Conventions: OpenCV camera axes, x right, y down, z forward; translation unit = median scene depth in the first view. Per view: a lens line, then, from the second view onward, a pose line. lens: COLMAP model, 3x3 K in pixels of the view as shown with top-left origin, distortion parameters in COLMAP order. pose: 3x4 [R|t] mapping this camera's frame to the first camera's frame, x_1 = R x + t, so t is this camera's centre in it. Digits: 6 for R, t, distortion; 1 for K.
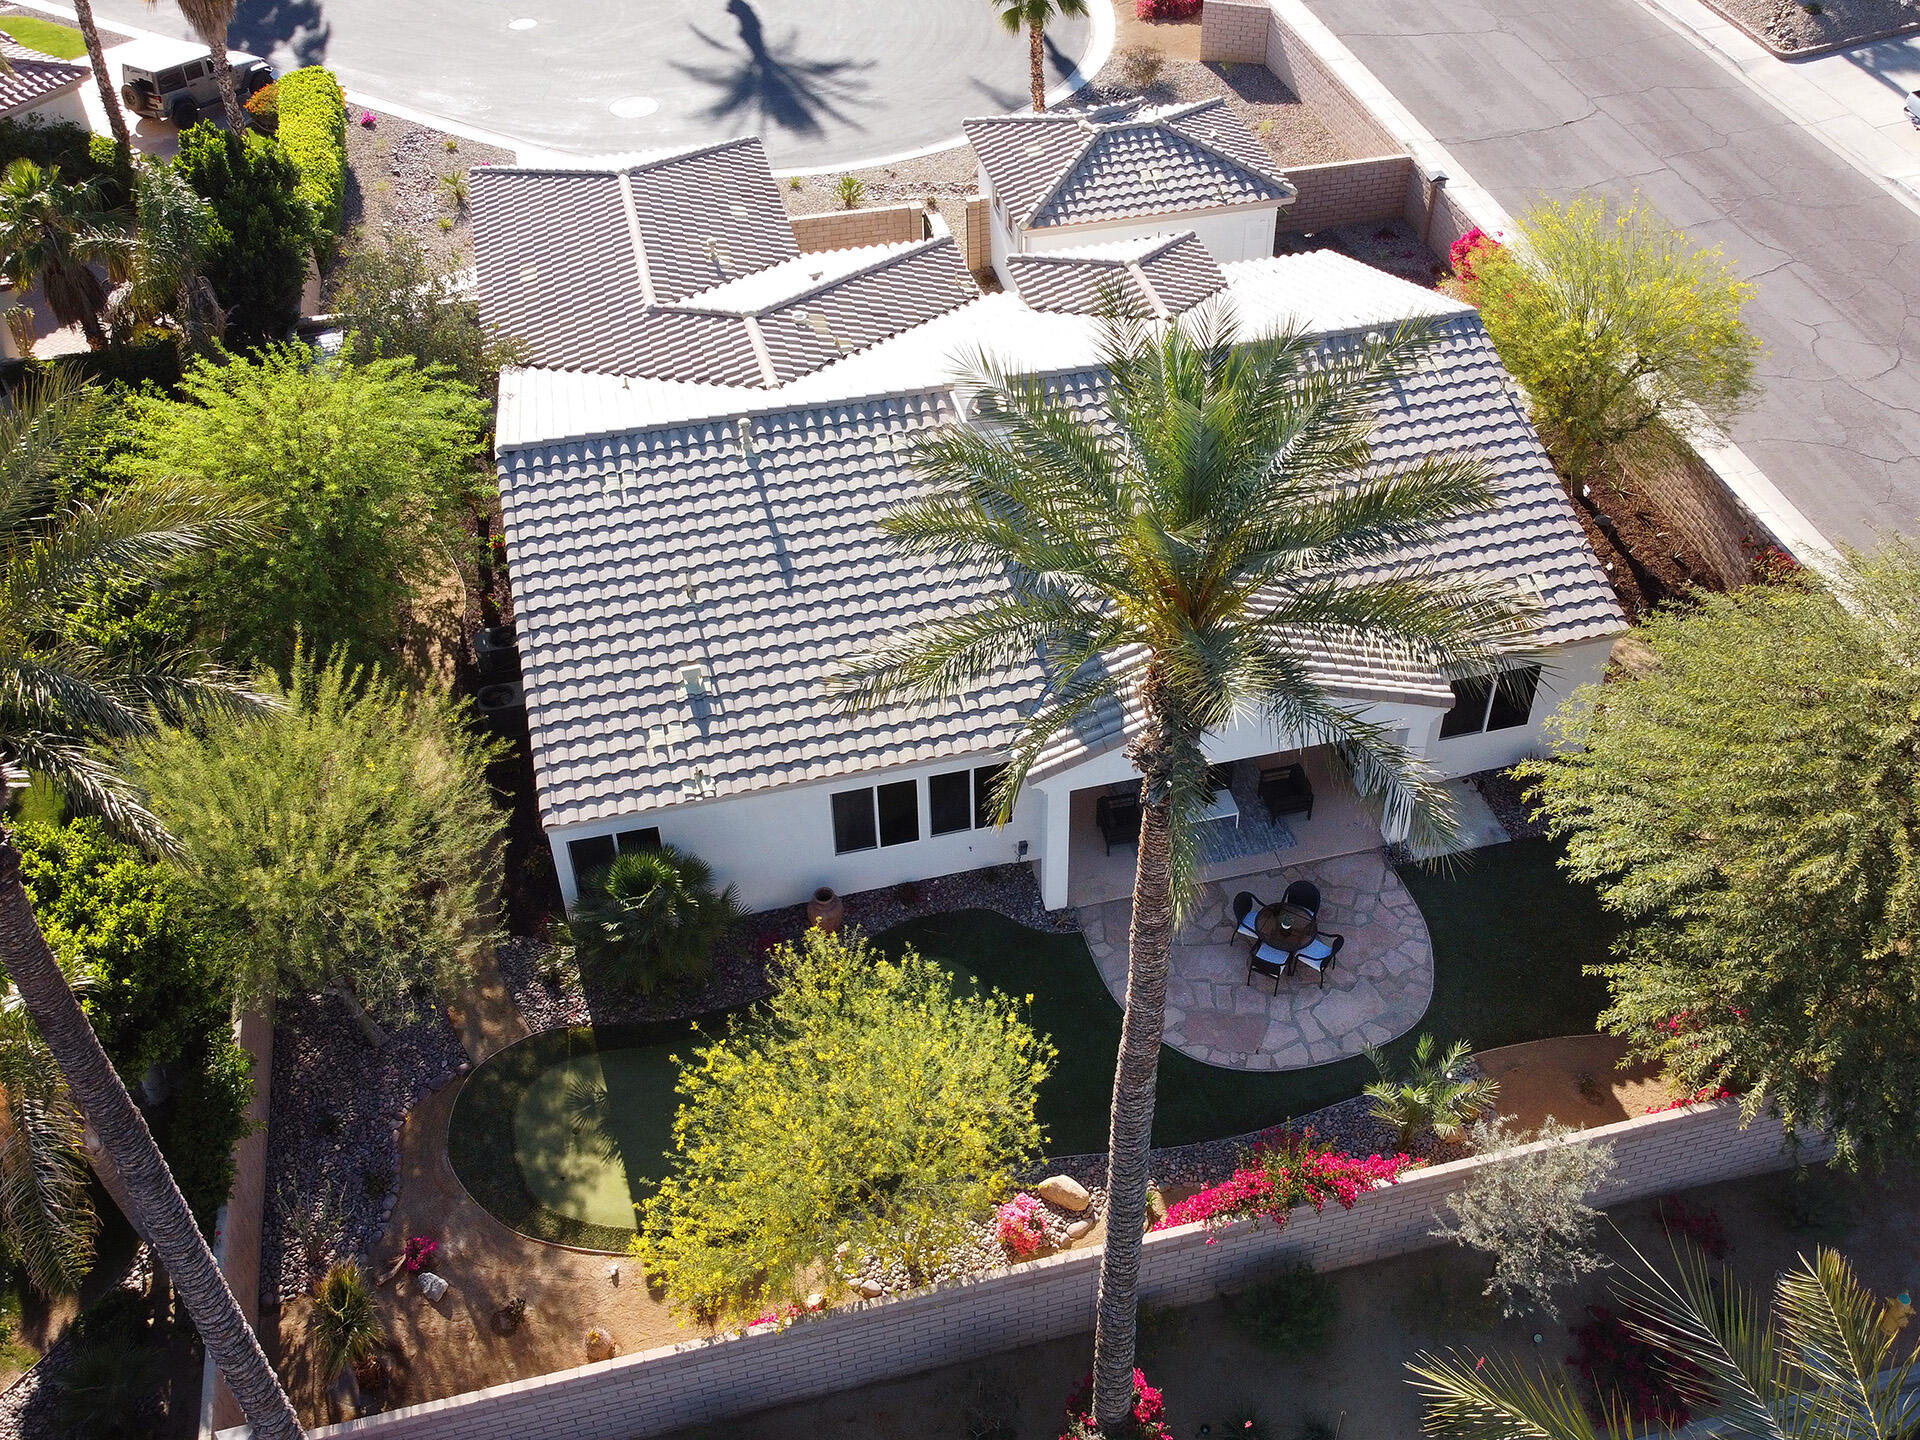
lens RADIAL K [[1808.5, 0, 960.1], [0, 1808.5, 673.6], [0, 0, 1]] dist [0.008997, -0.018944]
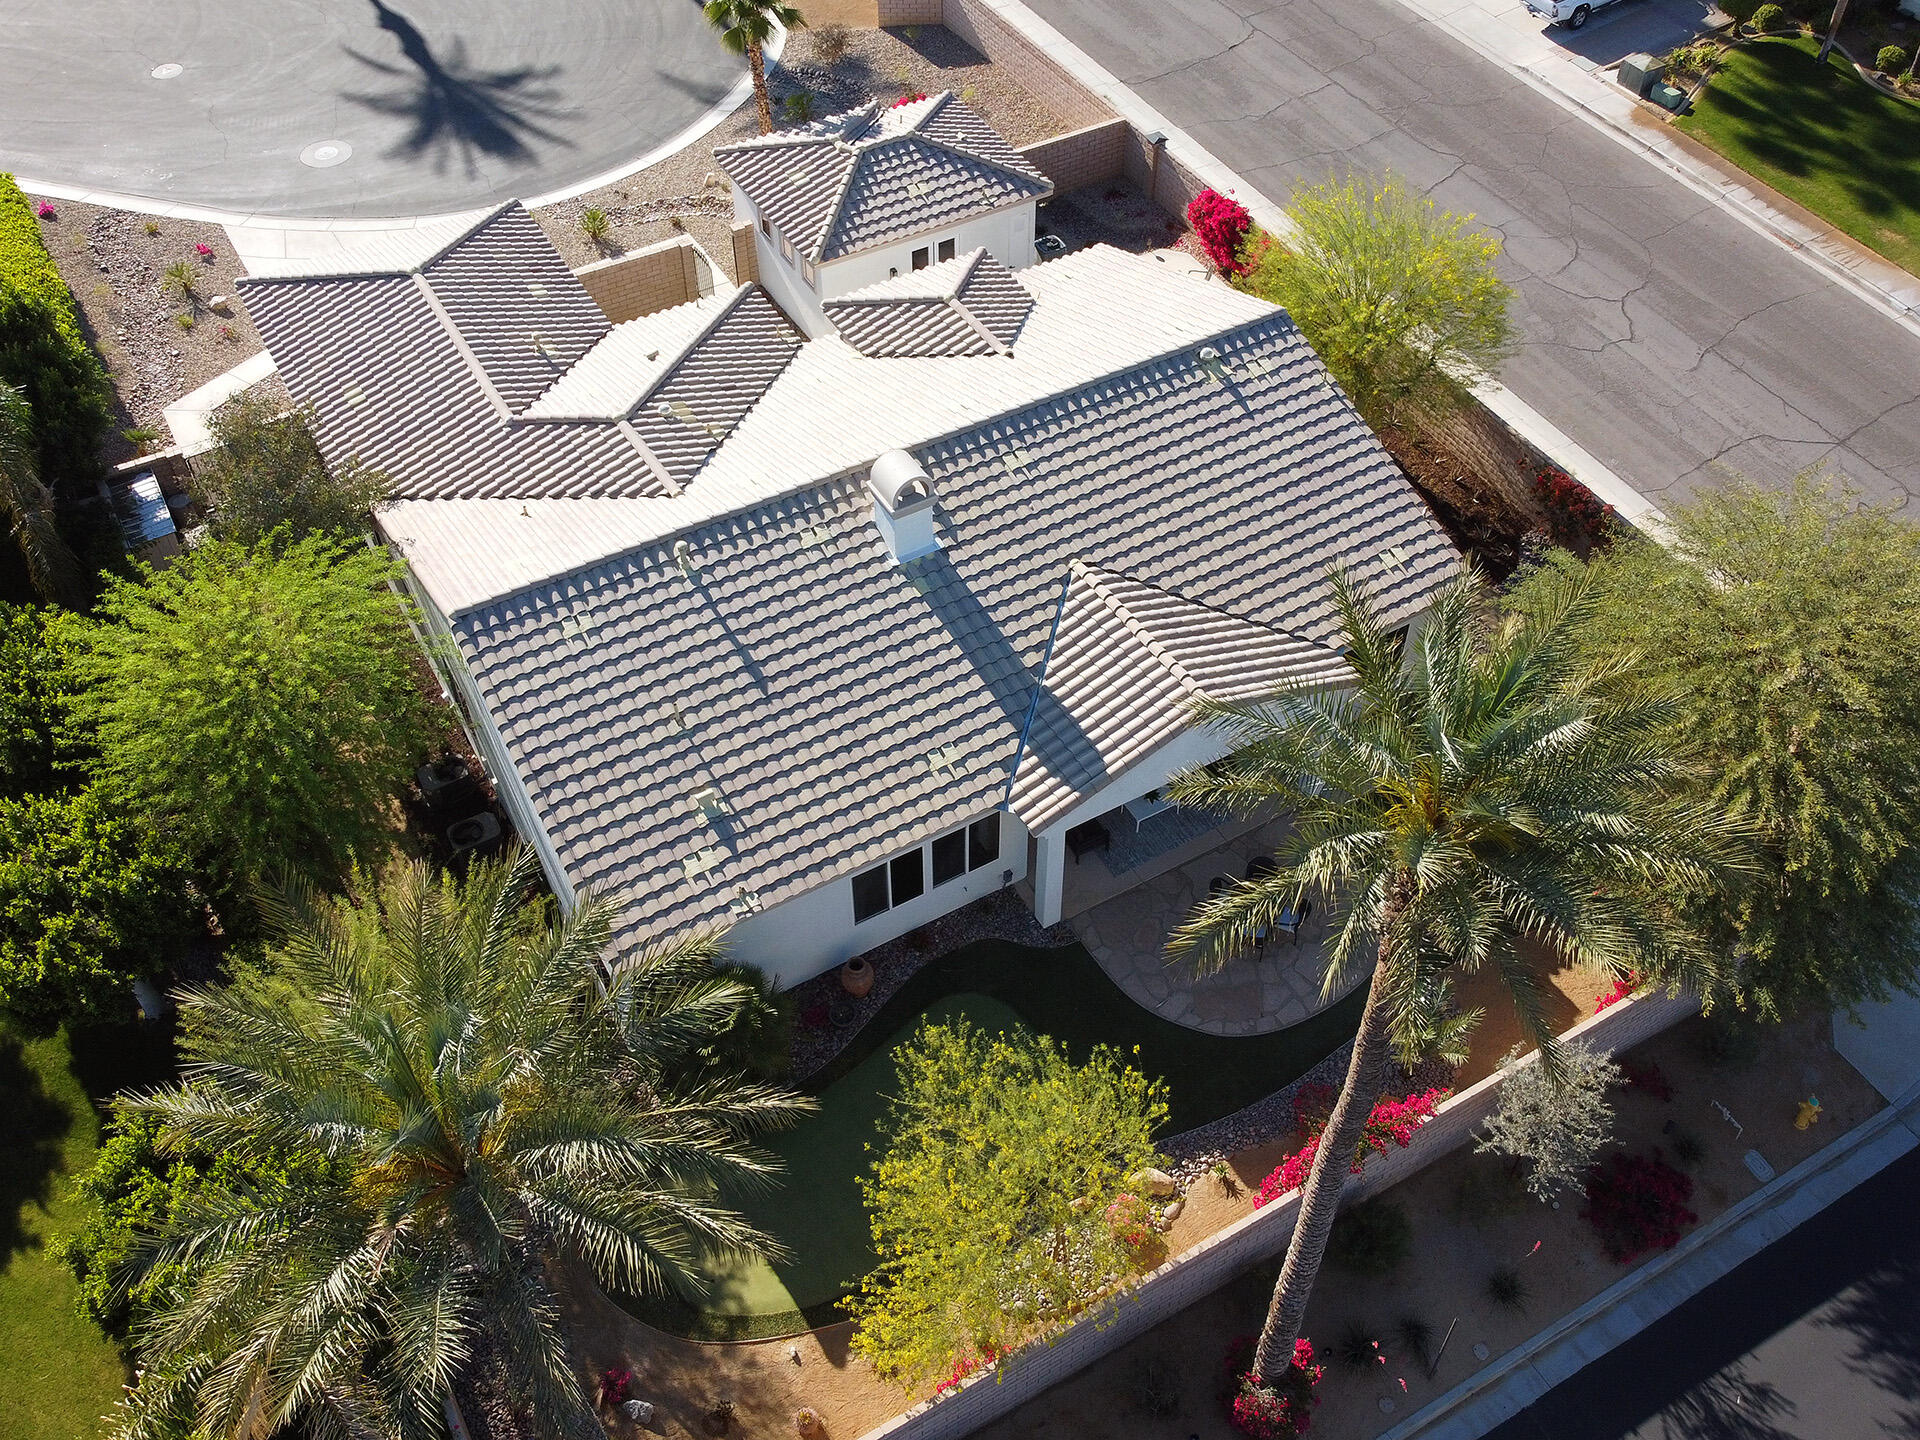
lens RADIAL K [[1756.5, 0, 960.0], [0, 1756.5, 720.0], [0, 0, 1]] dist [0.002524, 0.011096]
pose [[0.962283, -0.205292, 0.178512, -0.164042], [0.185294, 0.975024, 0.122455, -0.132814], [-0.199192, -0.084759, 0.976288, -0.041839]]
